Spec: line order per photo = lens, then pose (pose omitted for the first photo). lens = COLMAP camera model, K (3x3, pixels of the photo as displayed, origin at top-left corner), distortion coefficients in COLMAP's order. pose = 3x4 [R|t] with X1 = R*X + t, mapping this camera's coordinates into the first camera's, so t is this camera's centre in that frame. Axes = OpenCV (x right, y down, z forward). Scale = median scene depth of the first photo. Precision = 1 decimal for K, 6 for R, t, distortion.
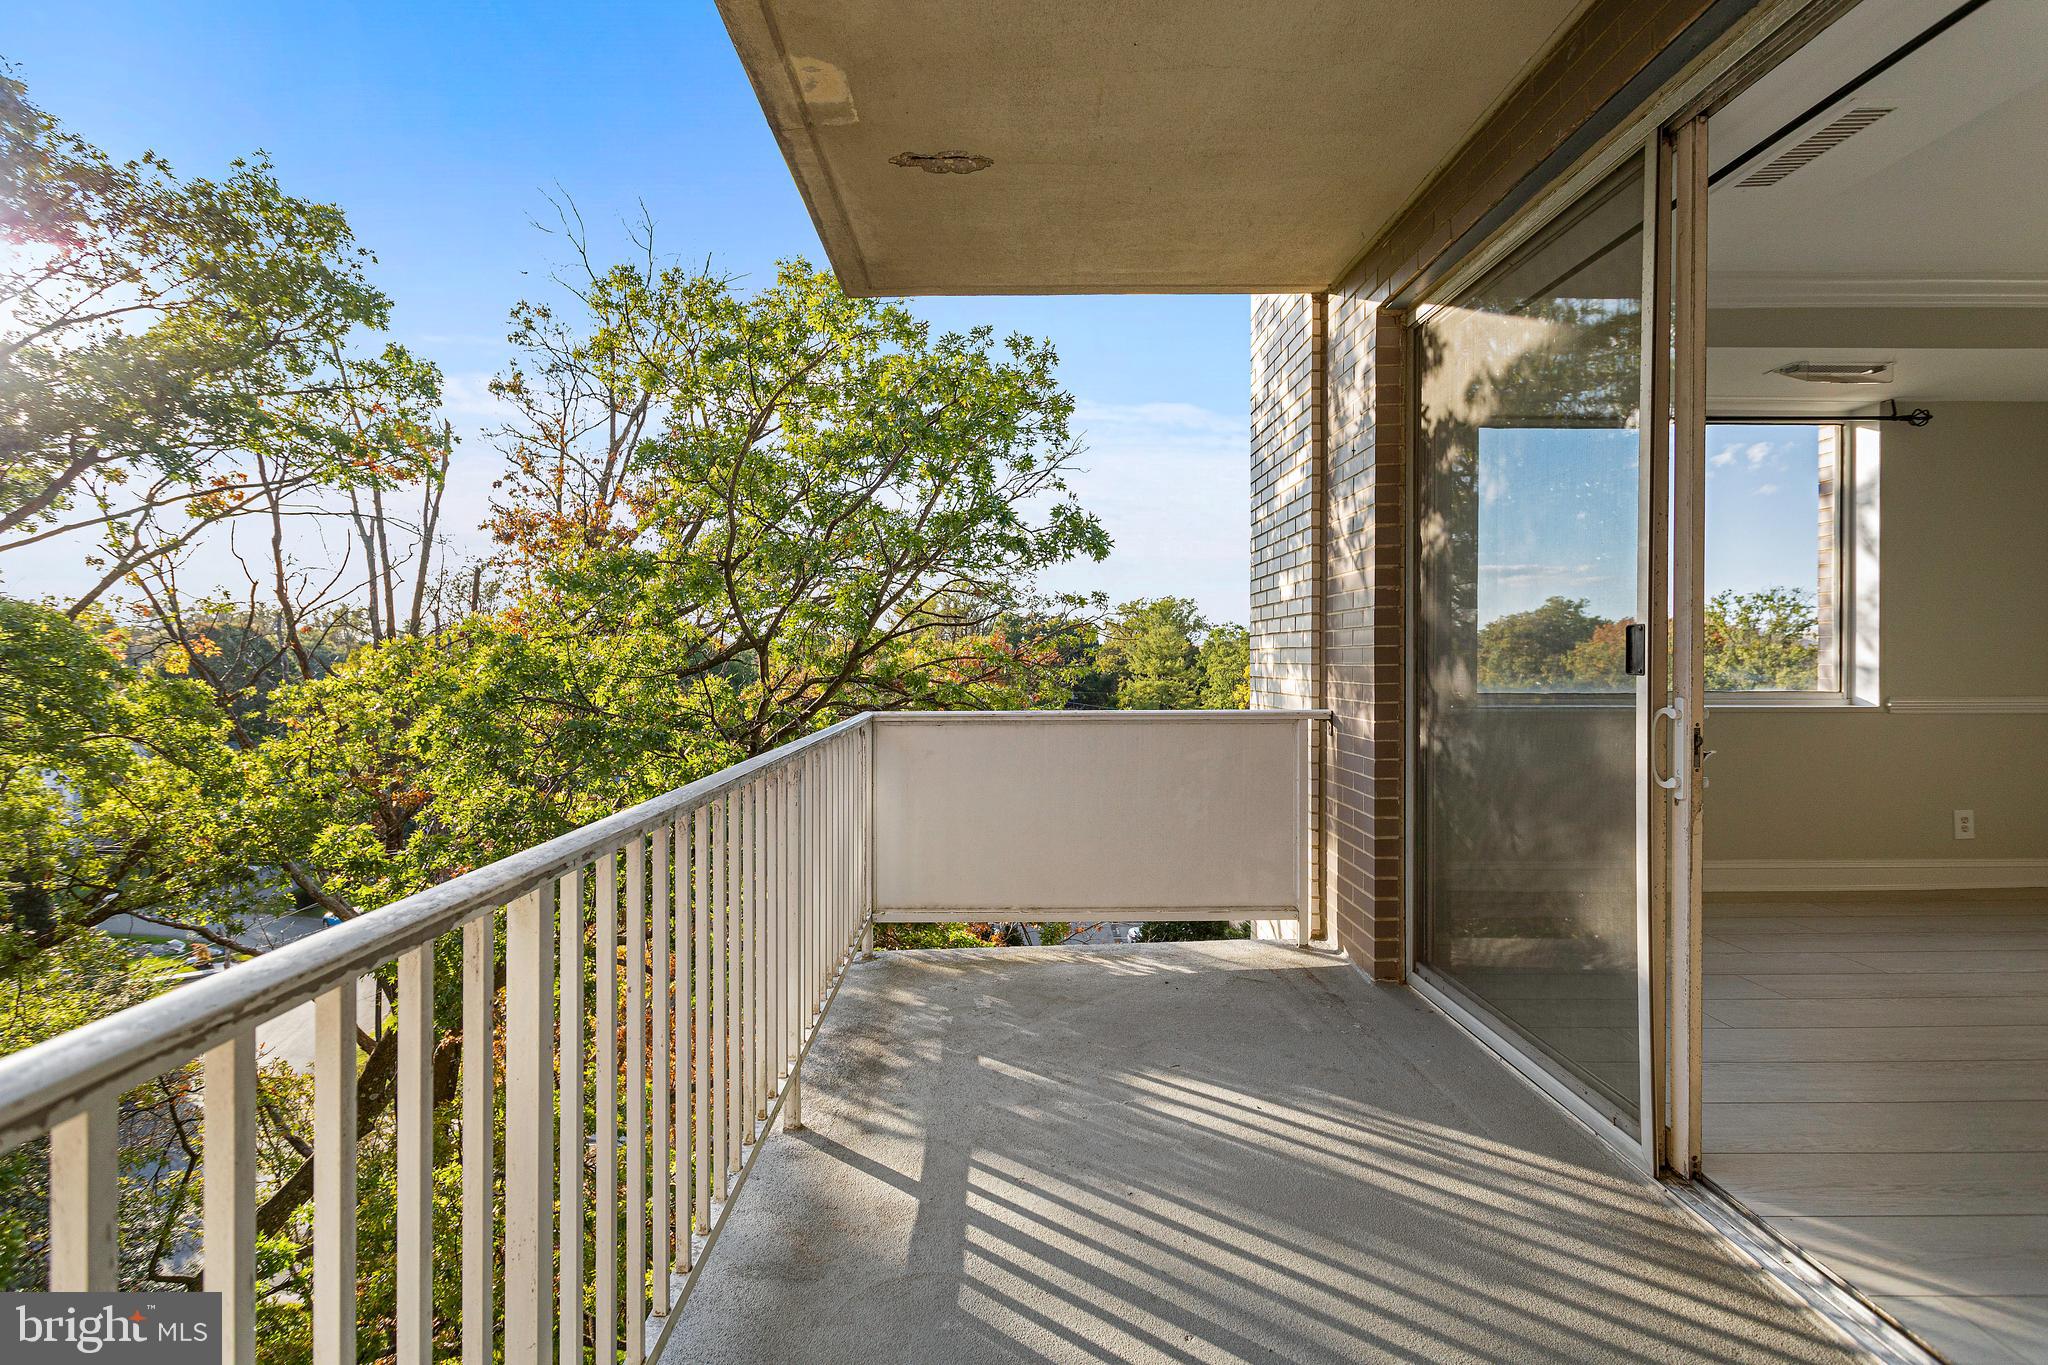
lens RADIAL K [[1000.4, 0, 1017.9], [0, 1000.4, 667.1], [0, 0, 1]] dist [-0.001425, 0.004151]
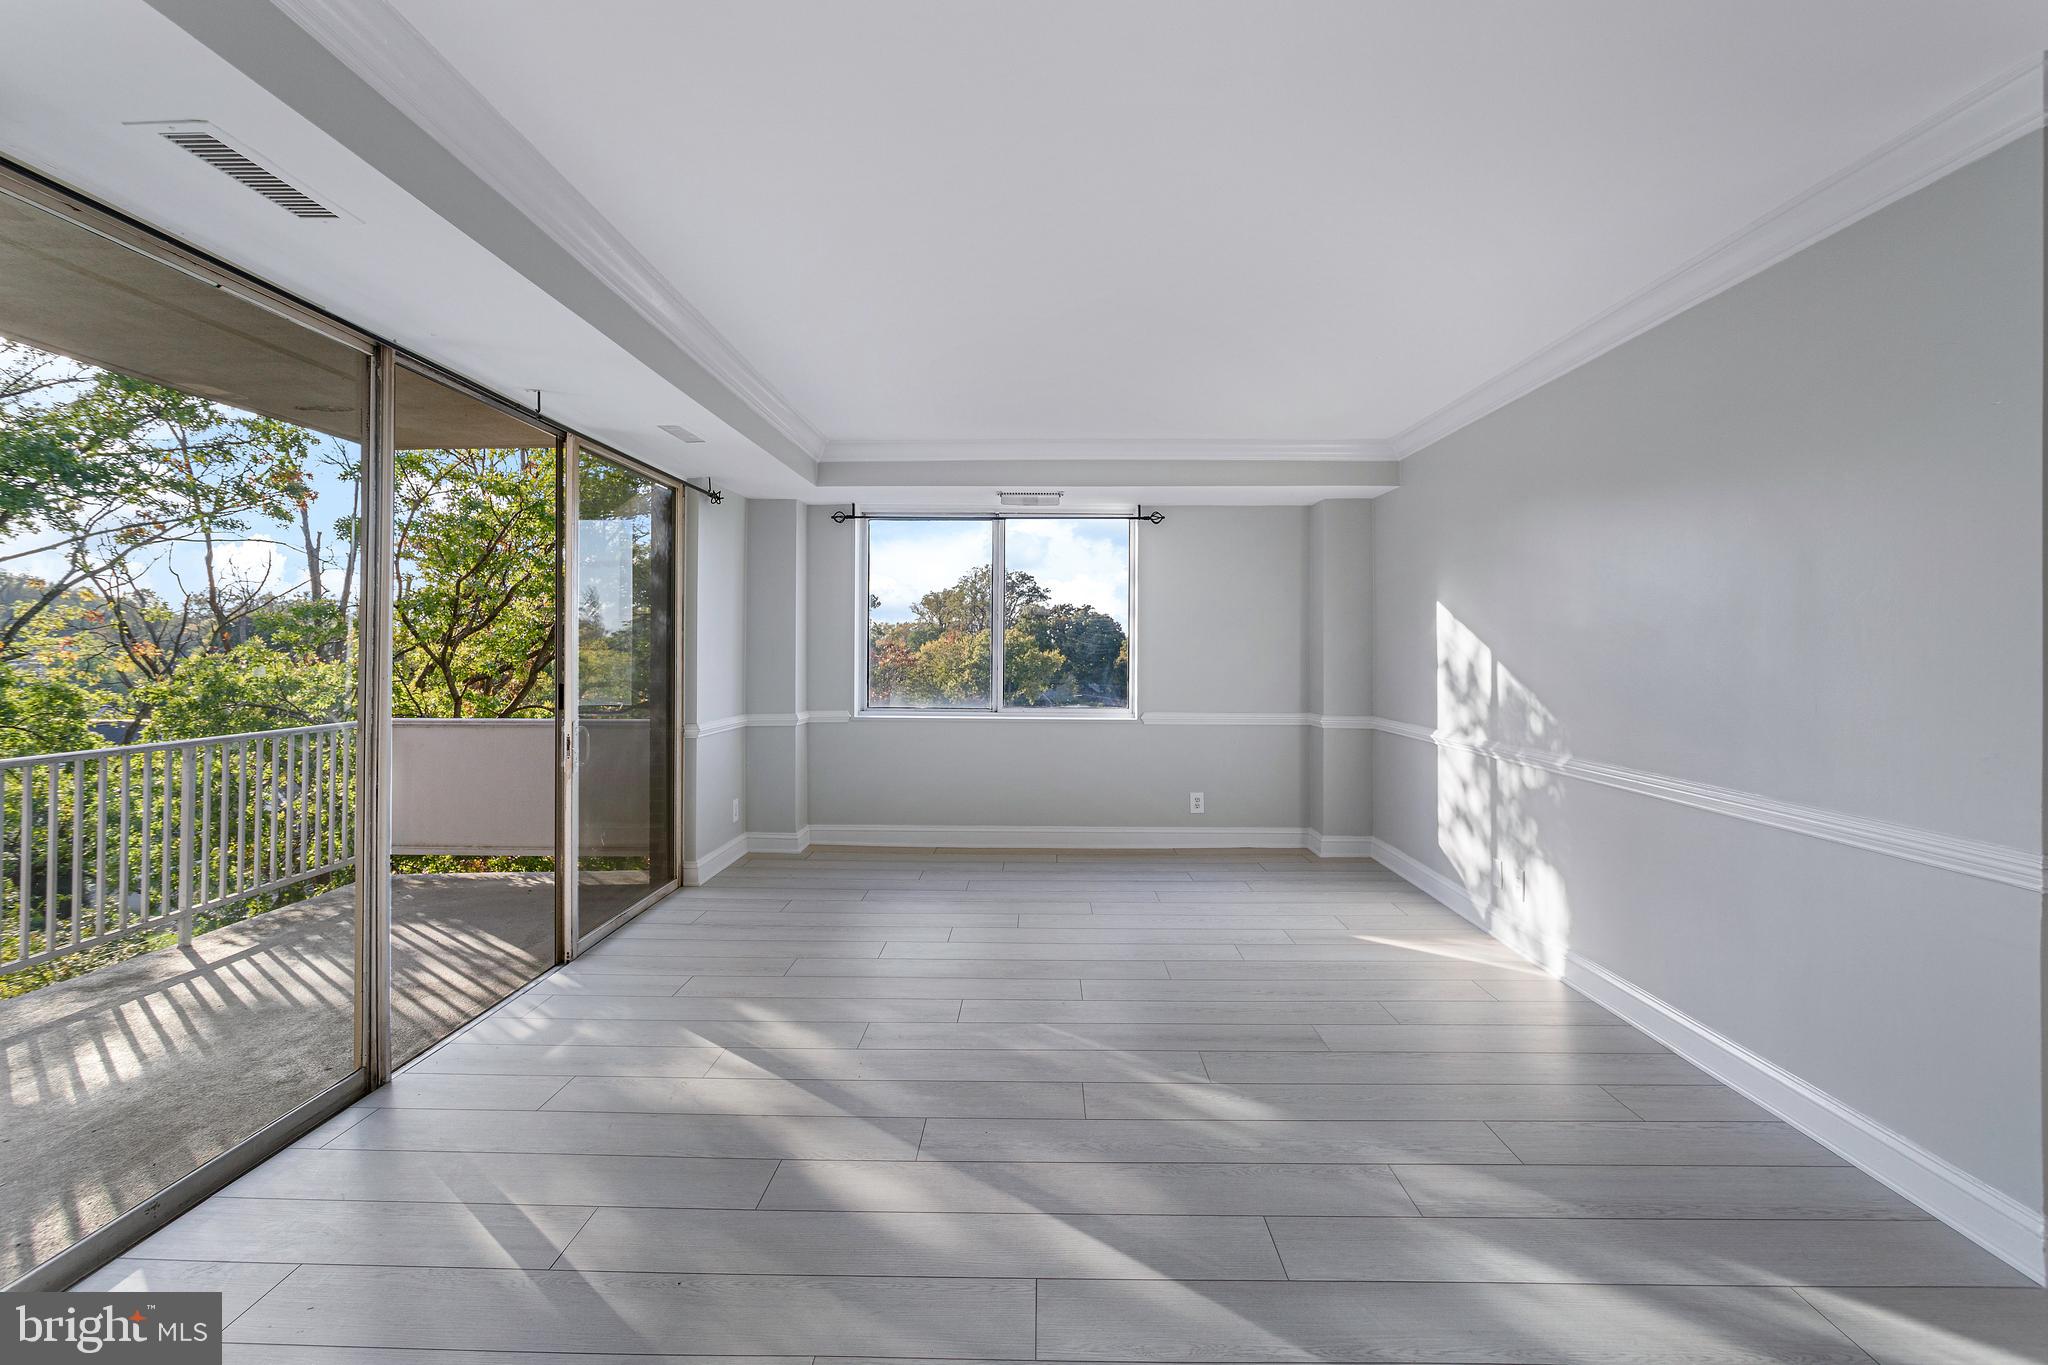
lens RADIAL K [[1000.4, 0, 1049.1], [0, 1000.4, 650.0], [0, 0, 1]] dist [-0.001425, 0.004151]
pose [[0.999474, 0.009641, -0.030963, 0.776532], [-0.009938, 0.999906, -0.009436, -0.044019], [0.030870, 0.009739, 0.999476, -0.423264]]
